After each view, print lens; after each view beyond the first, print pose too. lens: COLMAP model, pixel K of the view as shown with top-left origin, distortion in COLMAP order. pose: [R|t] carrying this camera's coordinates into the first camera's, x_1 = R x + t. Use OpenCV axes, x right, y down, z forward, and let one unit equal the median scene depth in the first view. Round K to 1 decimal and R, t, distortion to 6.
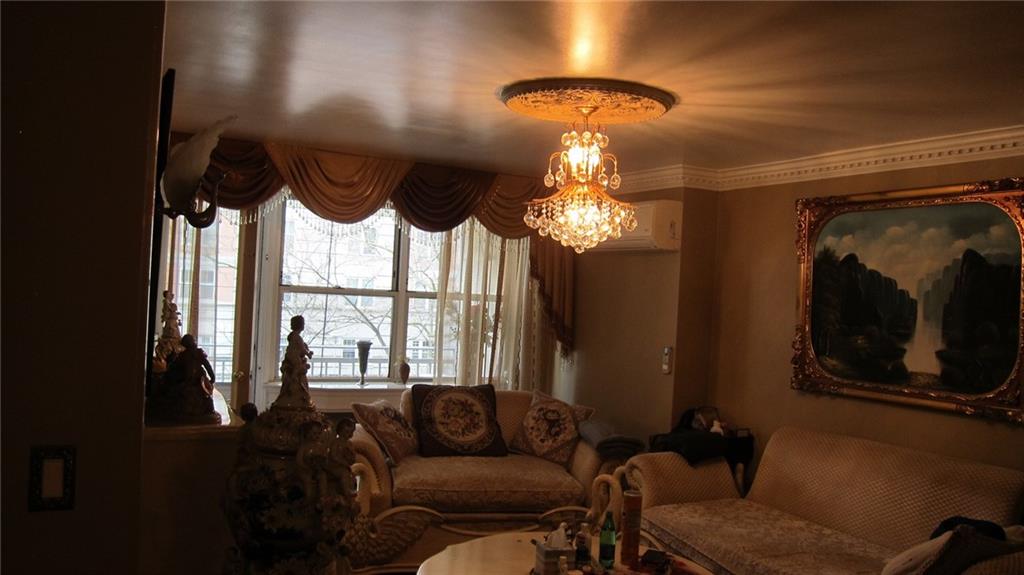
lens RADIAL K [[864.8, 0, 511.8], [0, 864.8, 290.0], [0, 0, 1]] dist [-0.004993, 0.003428]
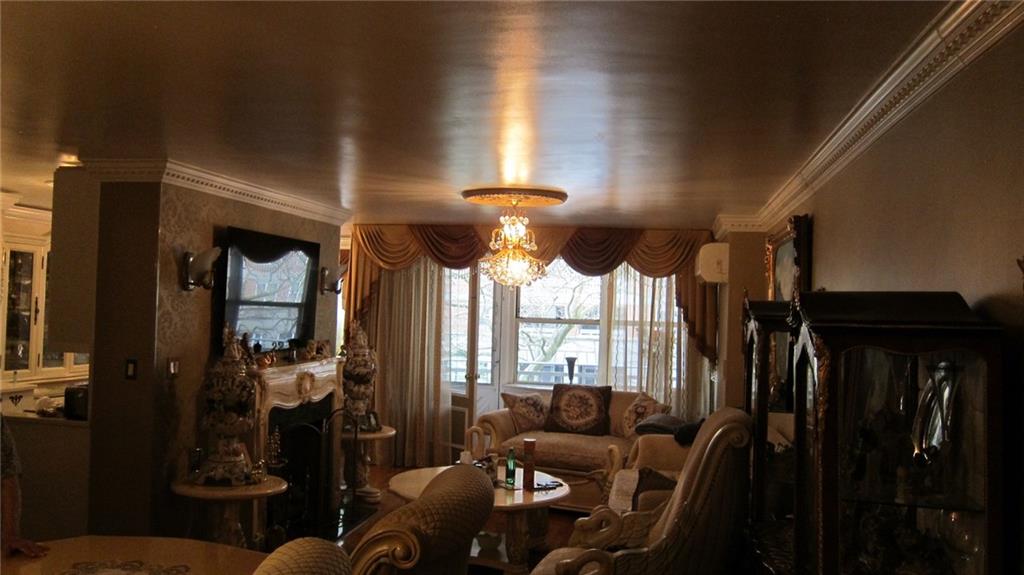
lens RADIAL K [[864.8, 0, 511.9], [0, 864.8, 284.7], [0, 0, 1]] dist [-0.004993, 0.003428]
pose [[0.795793, -0.042860, -0.604050, 0.711011], [0.008367, 0.998175, -0.059802, 0.031020], [0.605510, 0.042536, 0.794700, -0.193944]]
